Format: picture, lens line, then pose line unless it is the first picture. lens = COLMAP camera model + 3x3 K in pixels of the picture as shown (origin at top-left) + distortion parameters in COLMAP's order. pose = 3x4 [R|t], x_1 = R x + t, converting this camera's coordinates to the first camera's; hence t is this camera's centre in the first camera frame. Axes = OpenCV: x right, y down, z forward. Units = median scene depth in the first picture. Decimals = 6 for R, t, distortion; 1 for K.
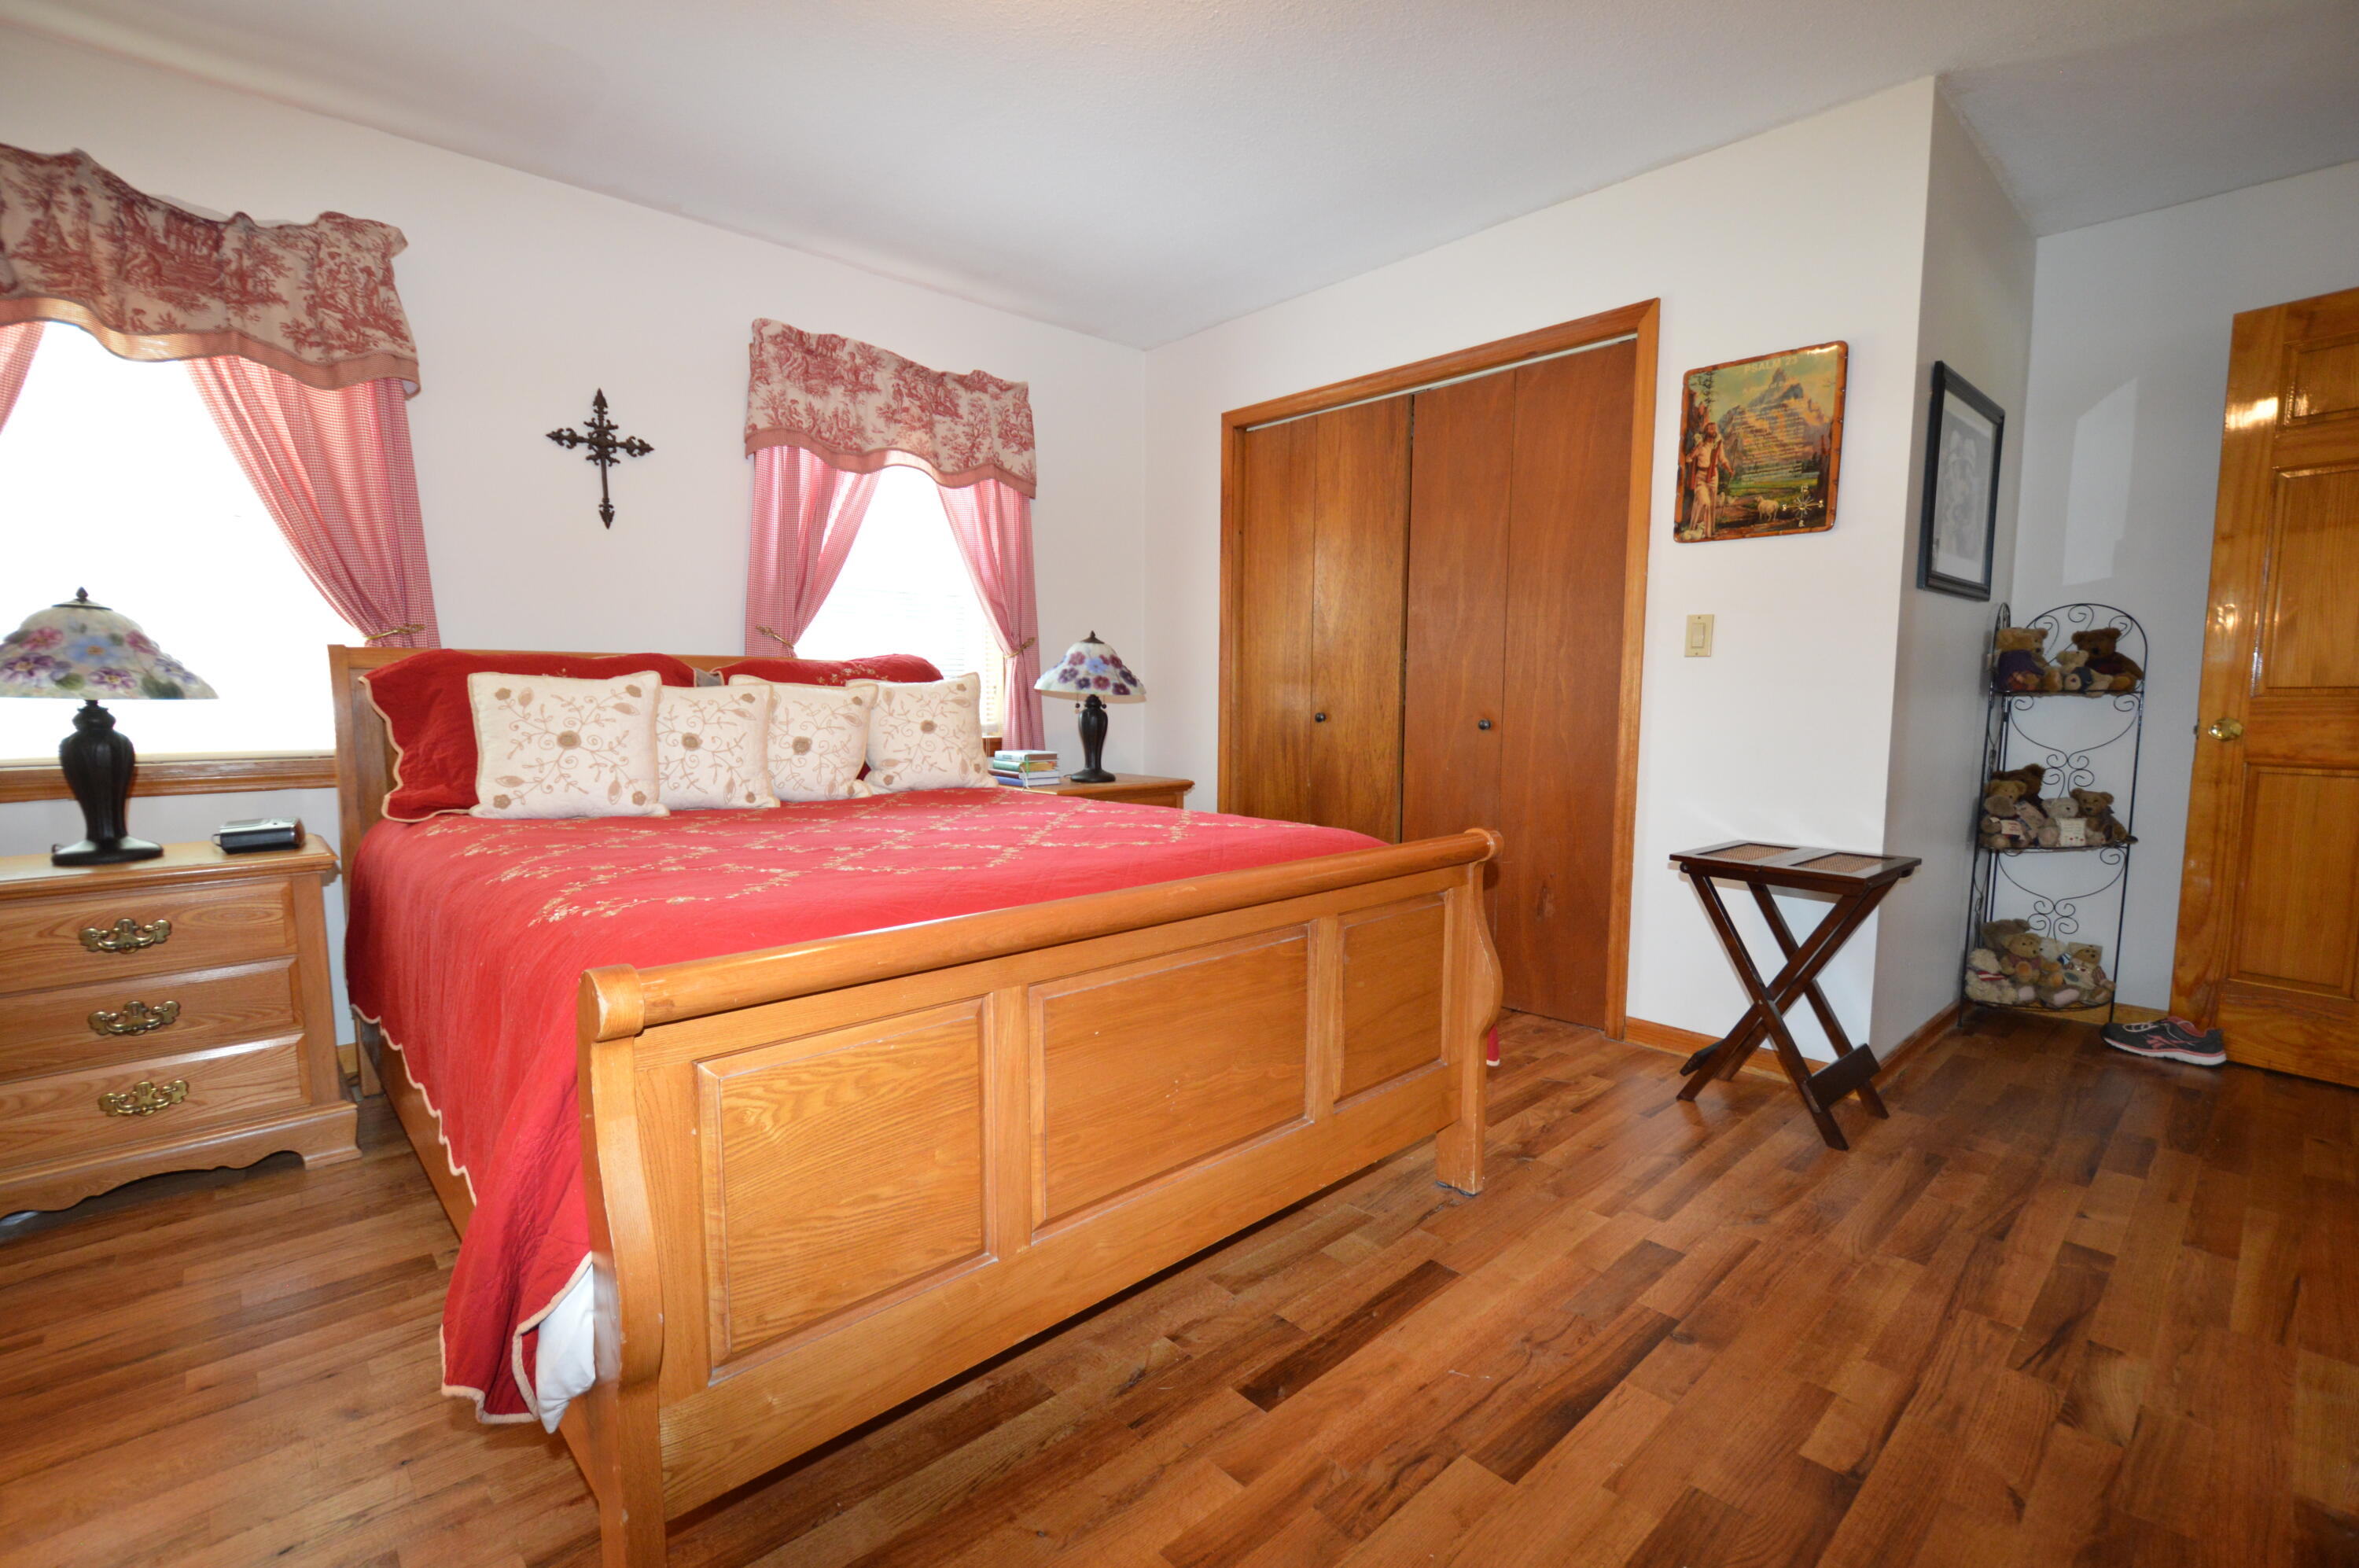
lens RADIAL K [[1045.7, 0, 1176.1], [0, 1045.7, 800.7], [0, 0, 1]] dist [0.000462, -0.007288]
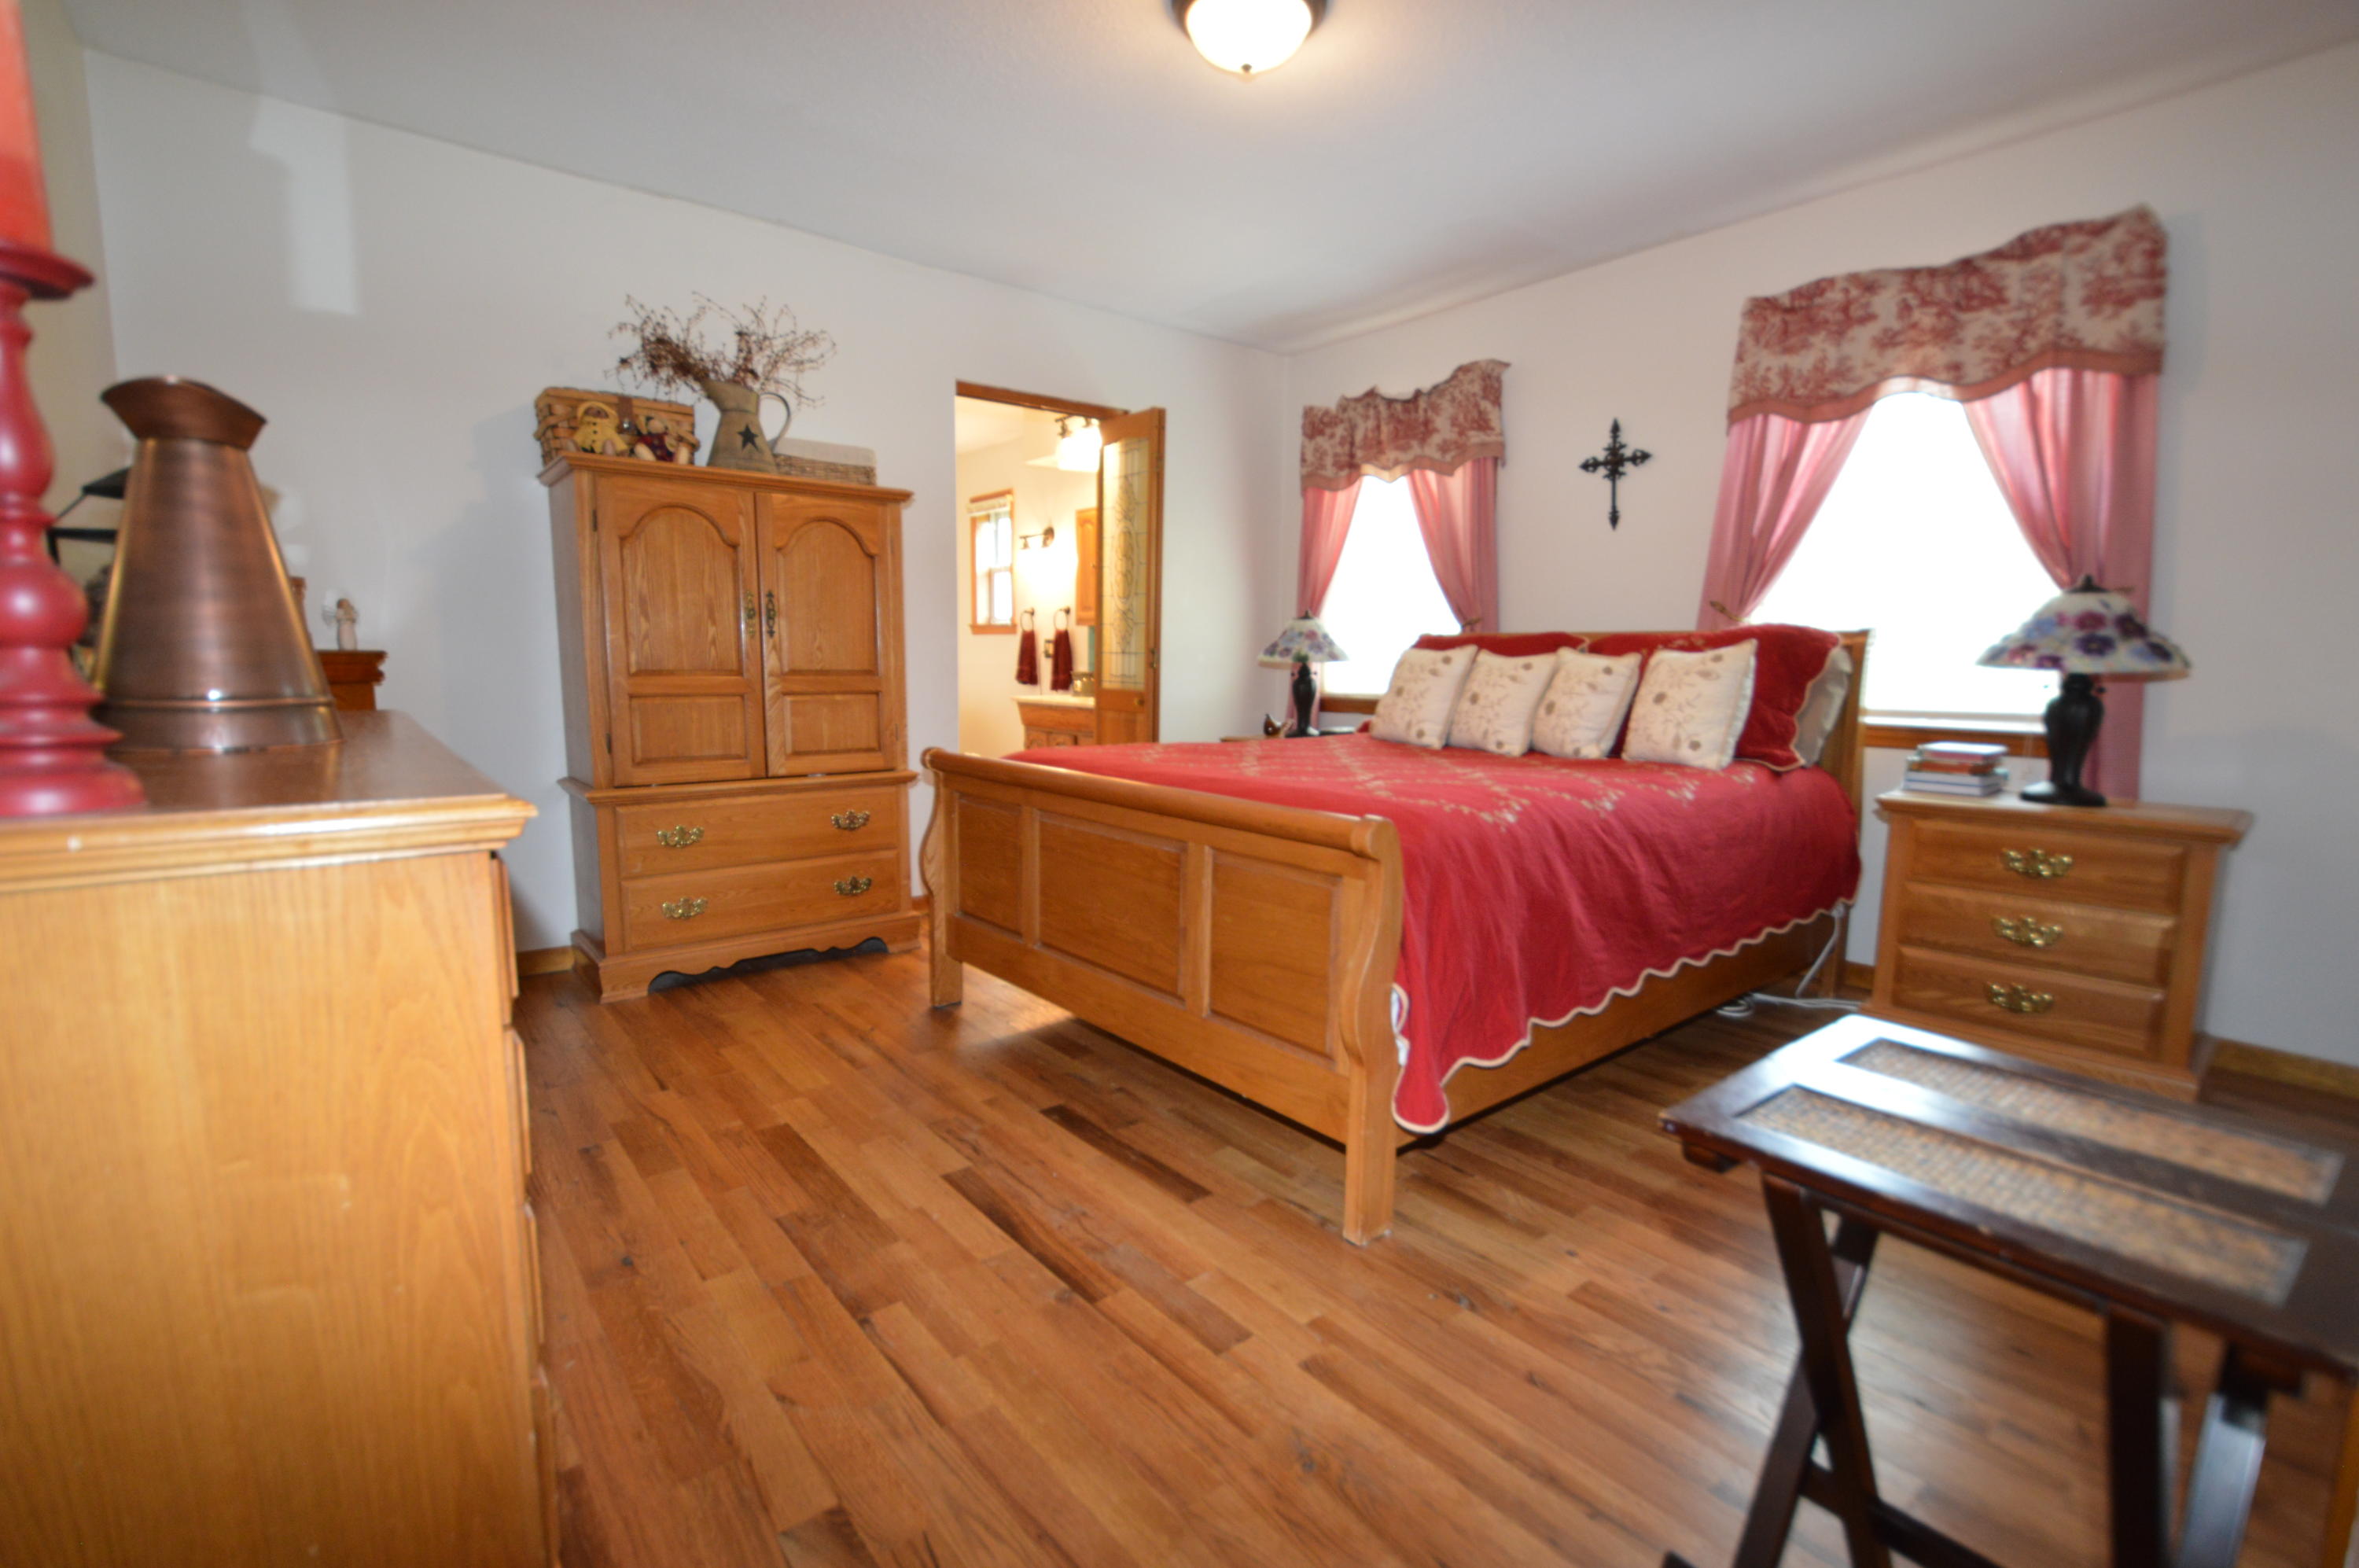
lens RADIAL K [[1045.7, 0, 1176.1], [0, 1045.7, 800.7], [0, 0, 1]] dist [0.000462, -0.007288]
pose [[-0.062802, 0.130189, -0.989498, 0.707482], [-0.113247, 0.984122, 0.136669, -0.052989], [0.991580, 0.120641, -0.047062, 0.548498]]
